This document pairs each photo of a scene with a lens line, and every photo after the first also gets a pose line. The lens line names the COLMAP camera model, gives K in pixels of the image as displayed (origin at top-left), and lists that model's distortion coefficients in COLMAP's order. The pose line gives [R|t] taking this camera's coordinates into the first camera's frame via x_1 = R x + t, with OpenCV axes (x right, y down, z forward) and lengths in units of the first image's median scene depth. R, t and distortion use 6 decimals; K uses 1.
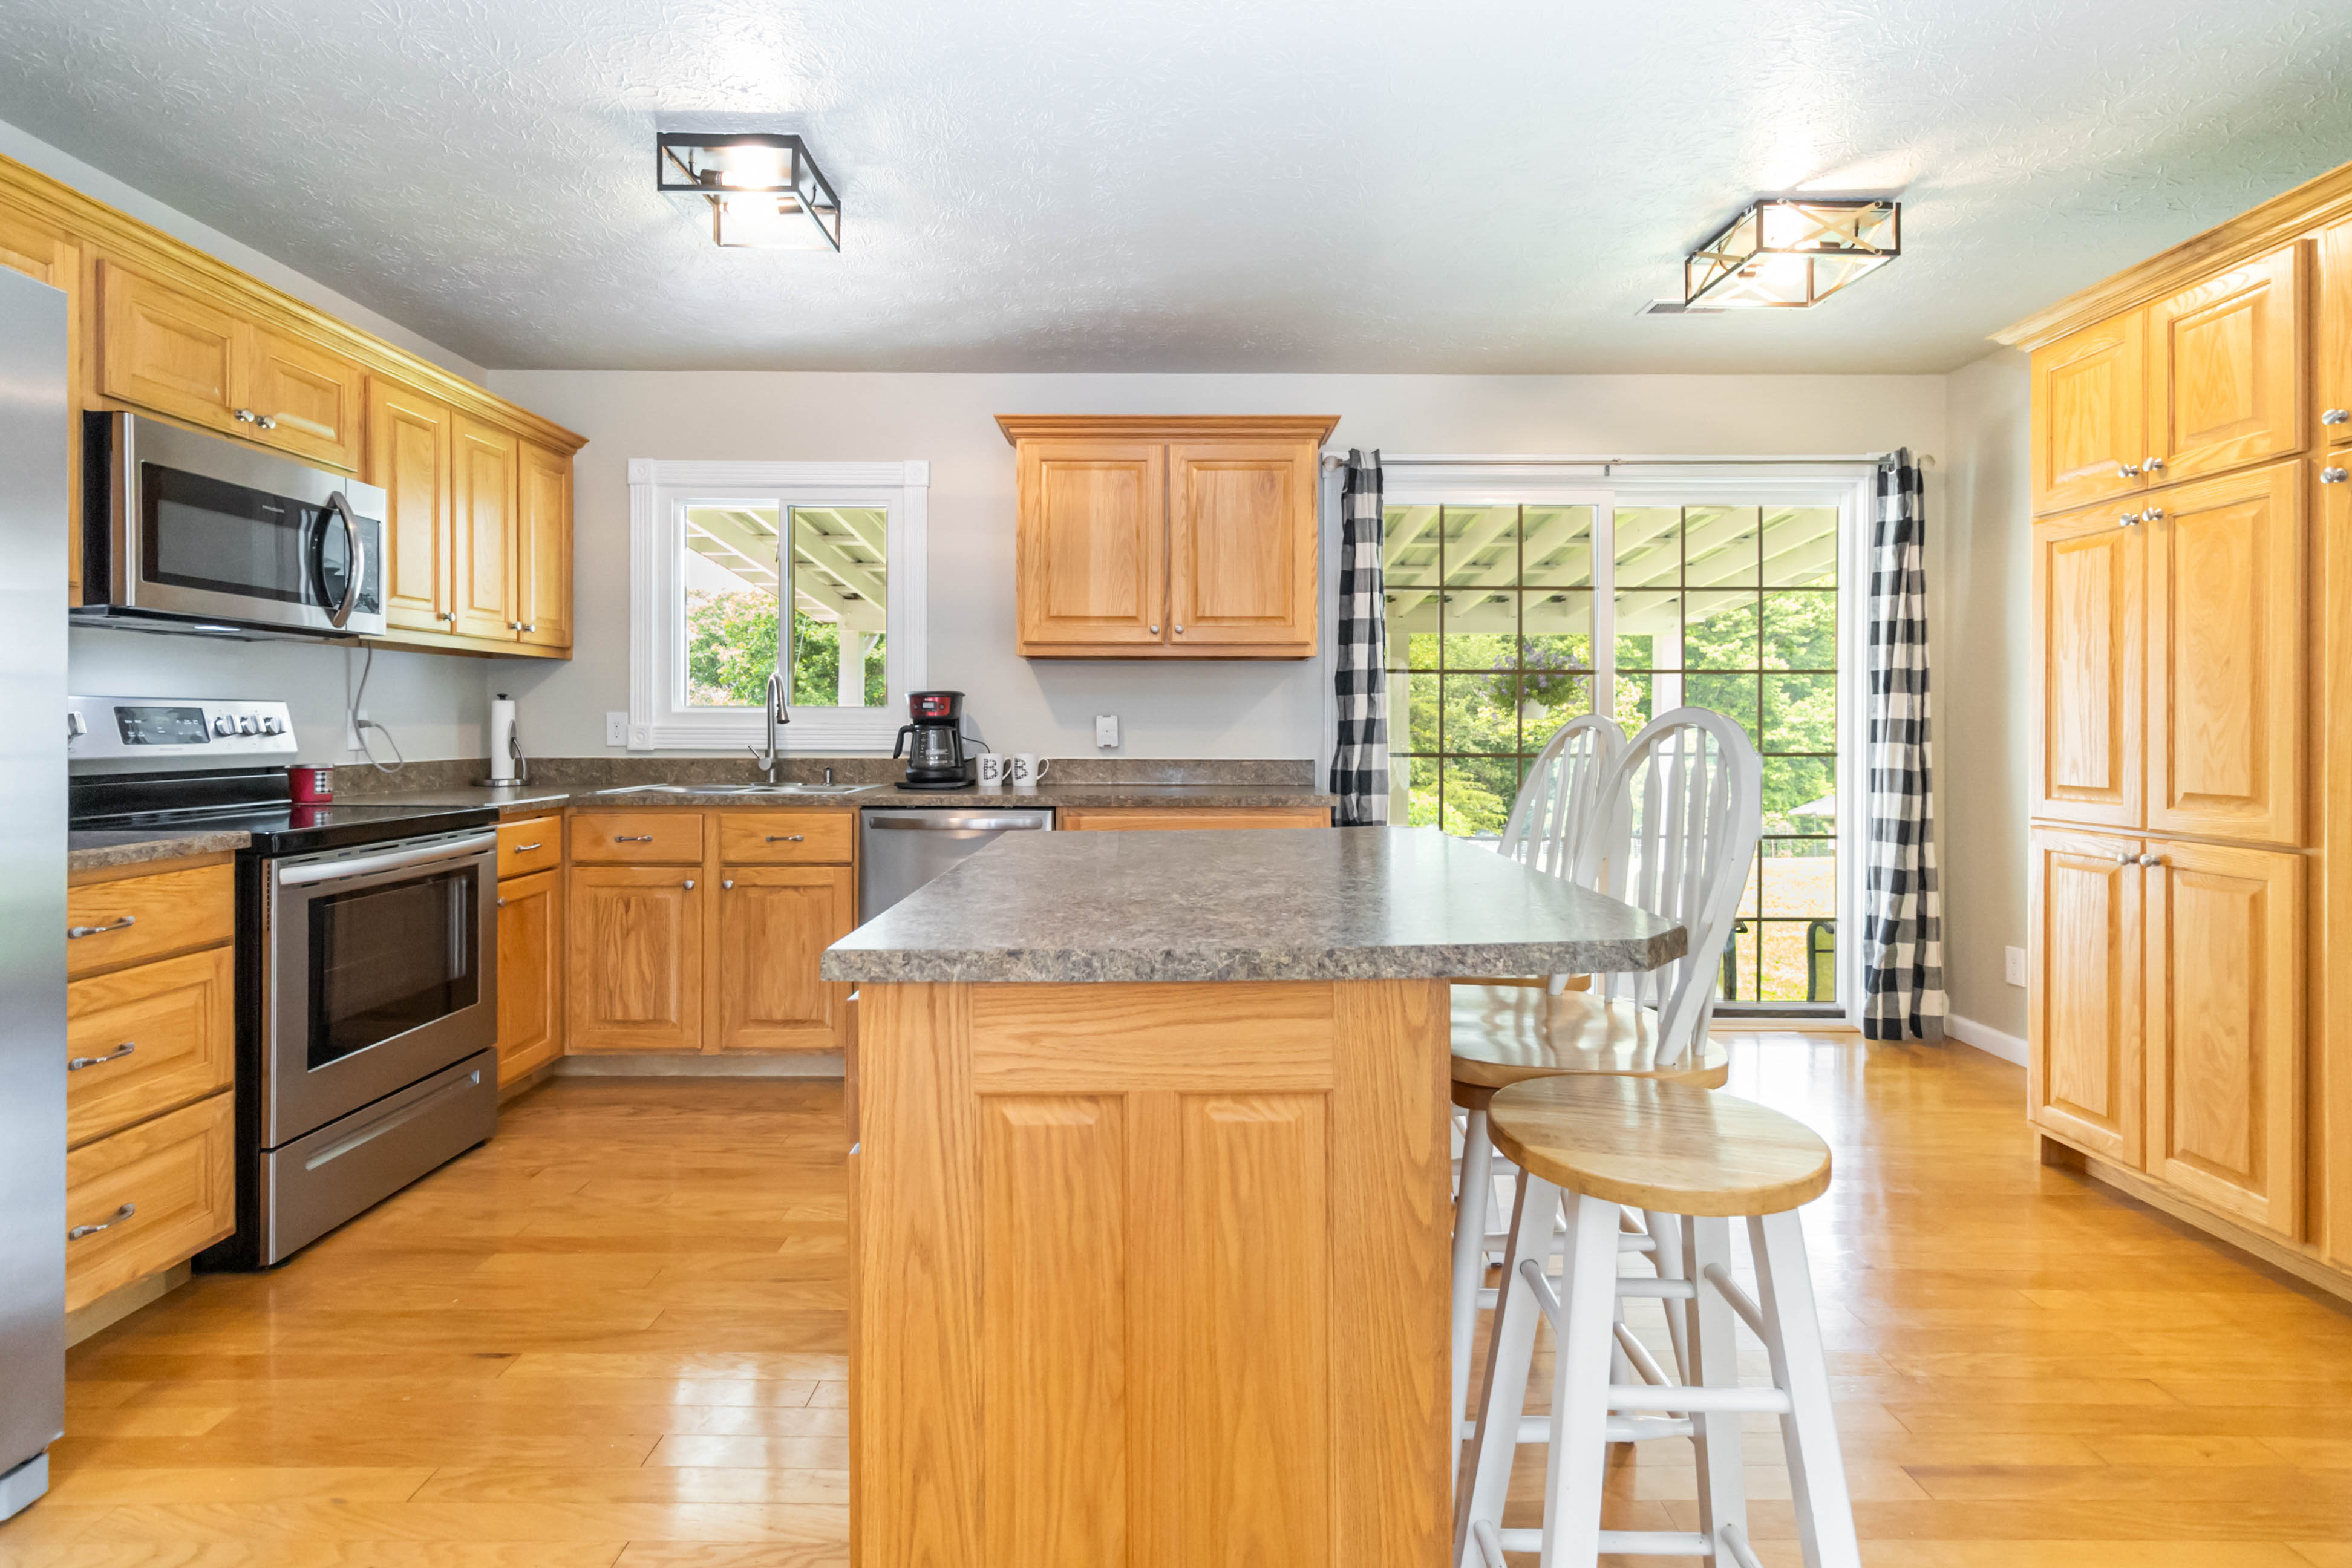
lens RADIAL K [[1109.4, 0, 1171.2], [0, 1109.4, 728.7], [0, 0, 1]] dist [0.001175, 0.000779]
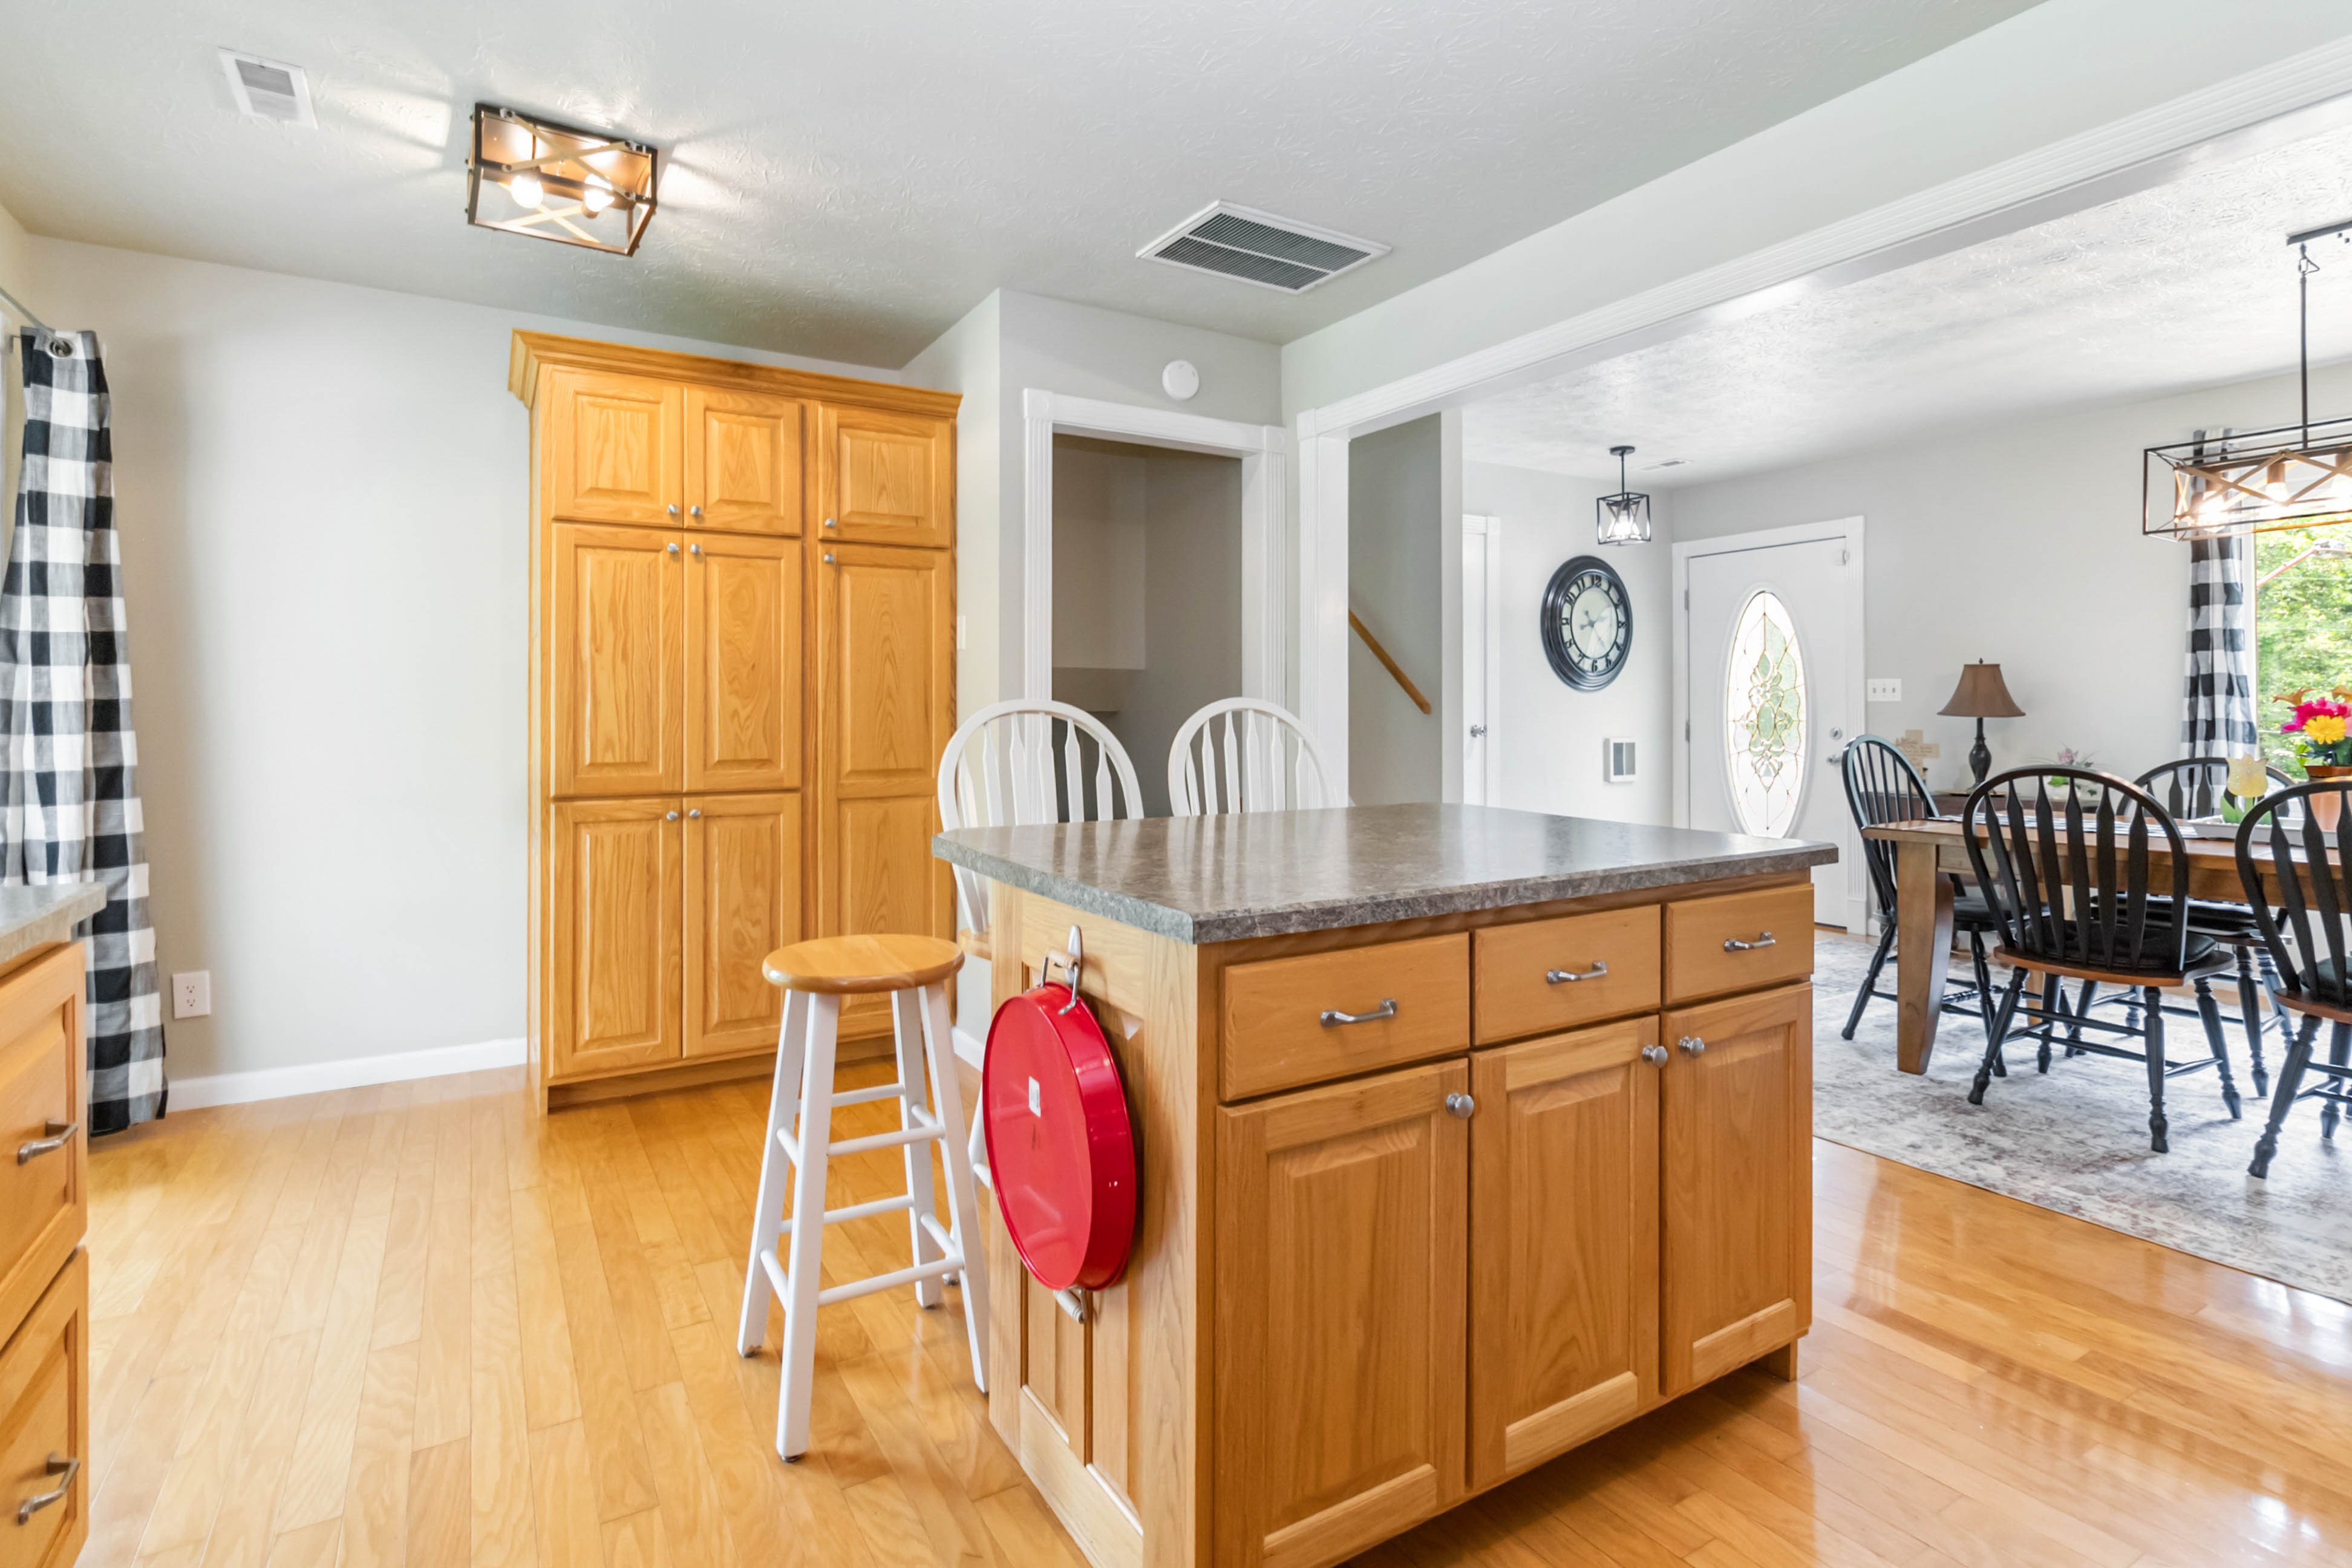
lens RADIAL K [[1149.0, 0, 1176.6], [0, 1149.0, 707.7], [0, 0, 1]] dist [0.000025, 0.000369]
pose [[-0.519117, 0.003908, 0.854694, -0.376283], [0.003059, 0.999992, -0.002714, -0.000615], [-0.854697, 0.001205, -0.519125, 0.807500]]
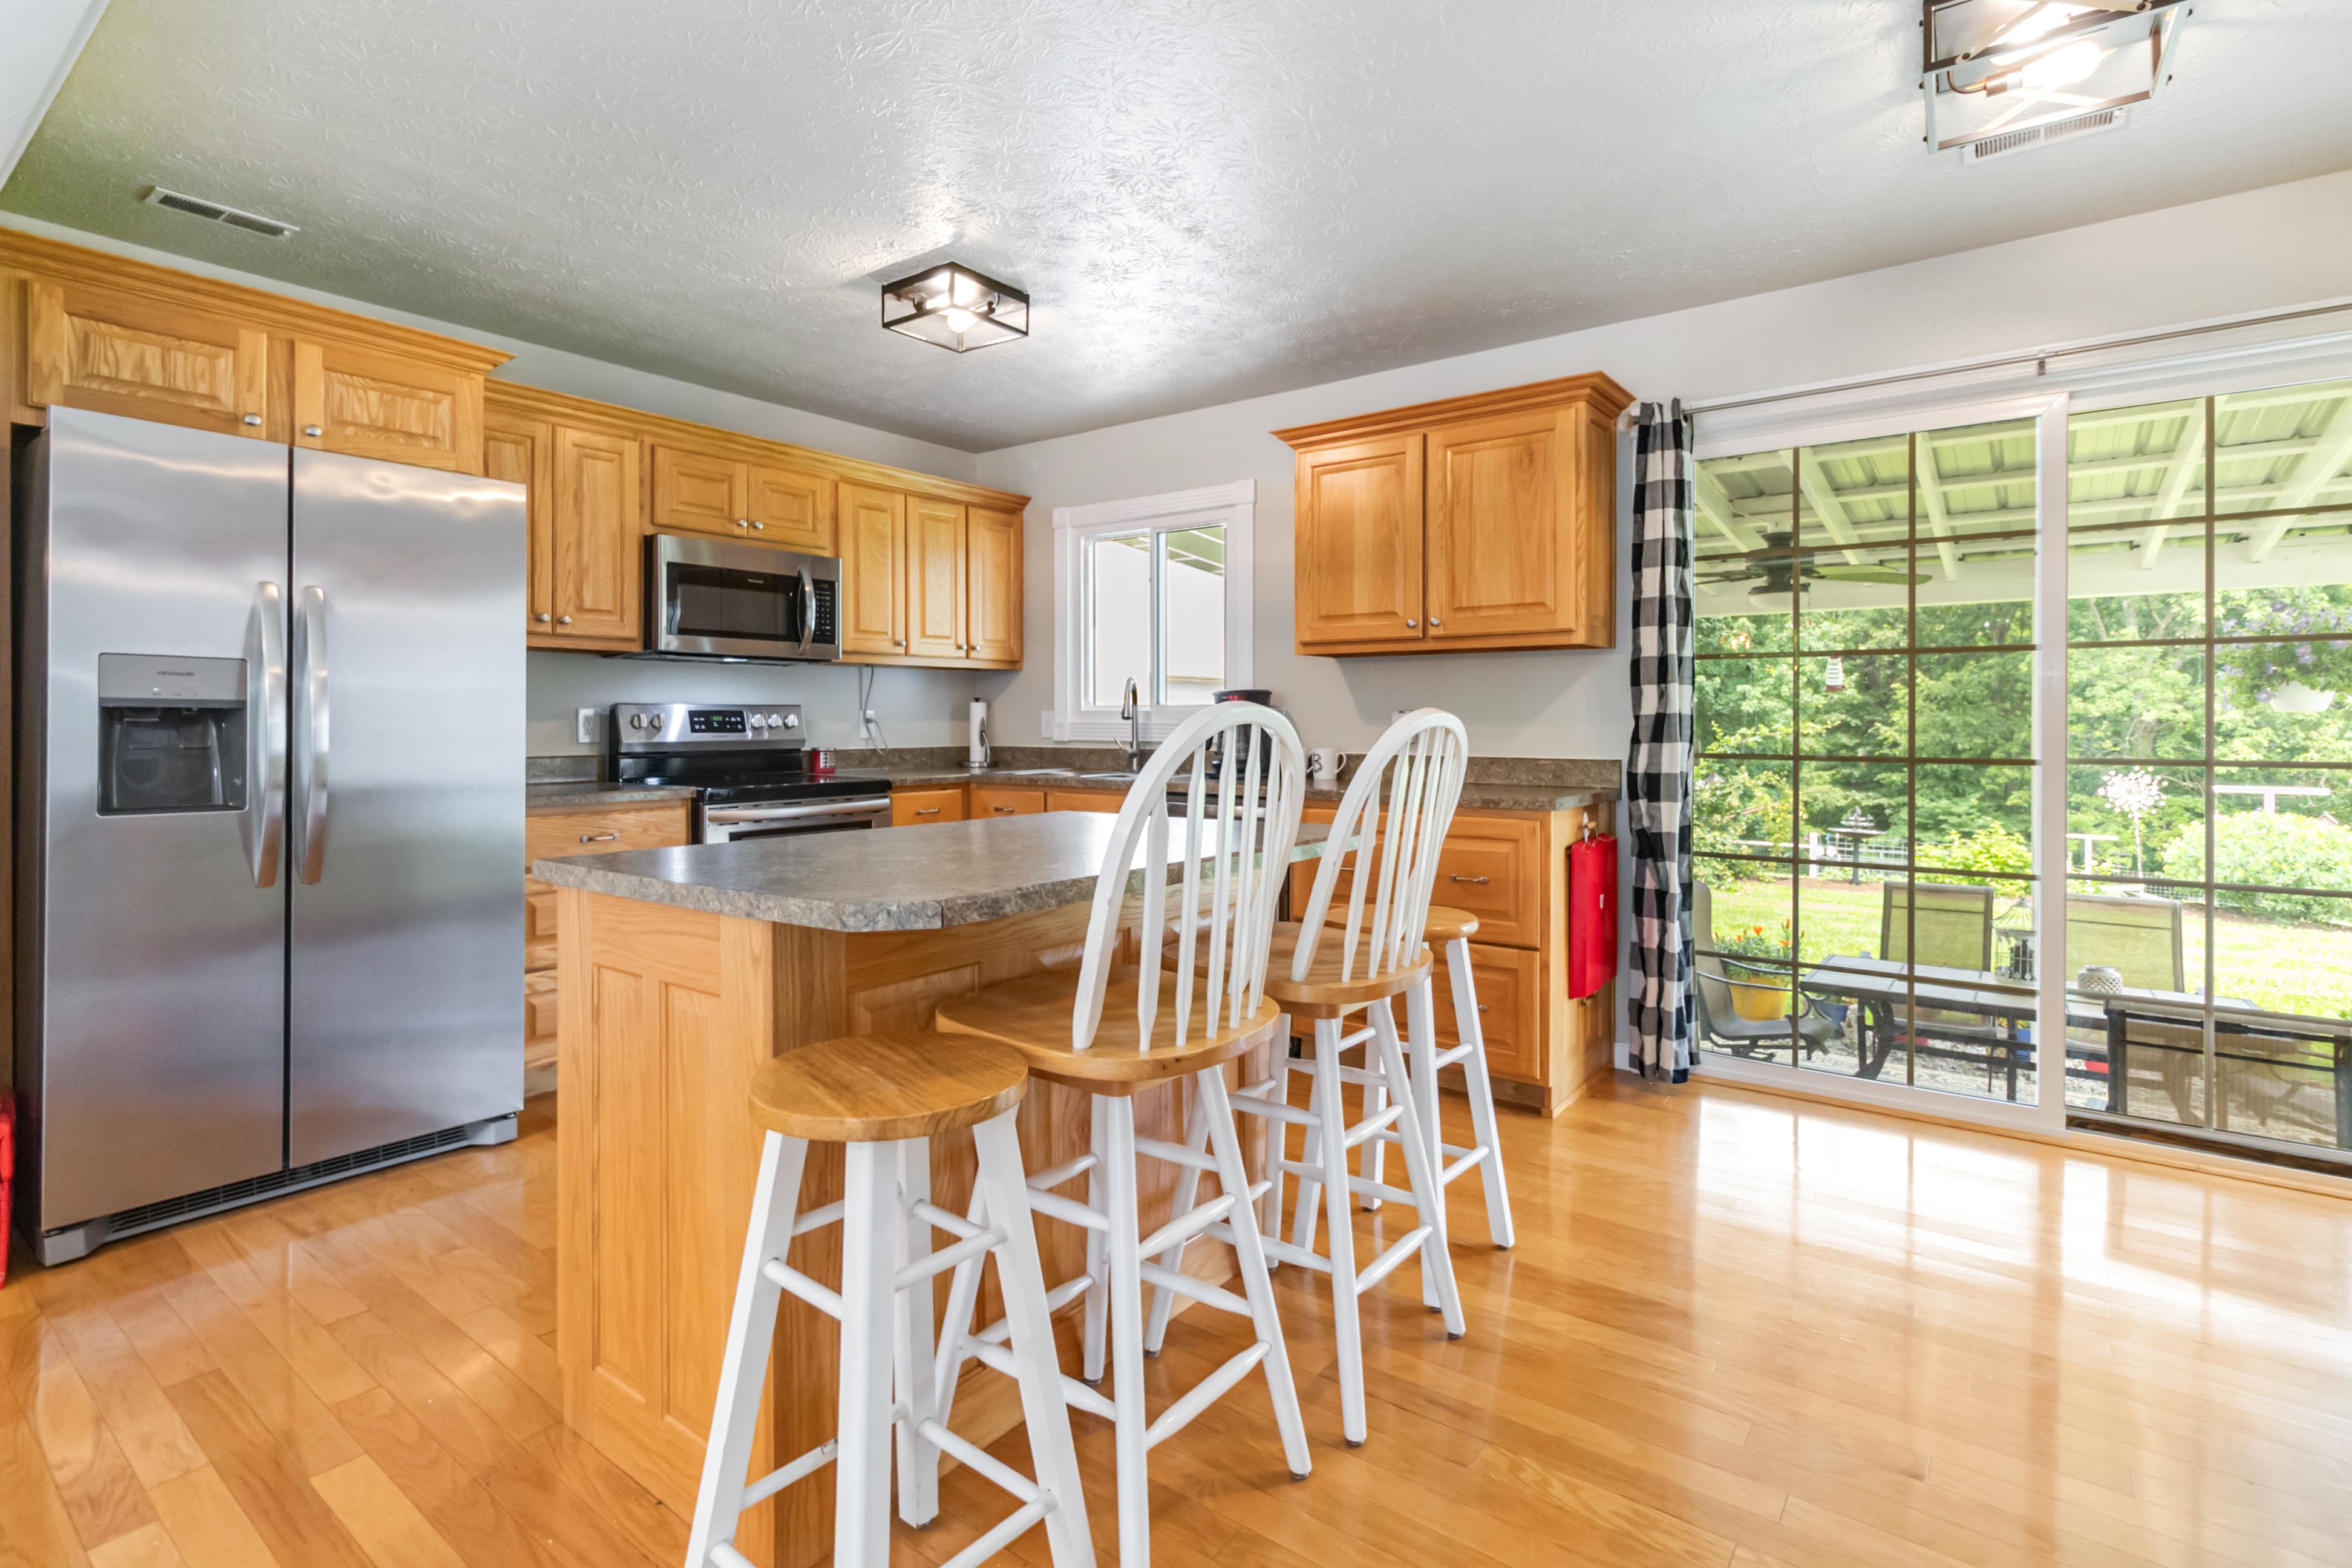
lens RADIAL K [[1124.6, 0, 1167.1], [0, 1124.6, 725.7], [0, 0, 1]] dist [-0.000420, 0.000126]
pose [[0.792127, 0.001844, -0.610353, 0.421274], [-0.001221, 0.999998, 0.001437, -0.000107], [0.610355, -0.000393, 0.792128, 0.077367]]
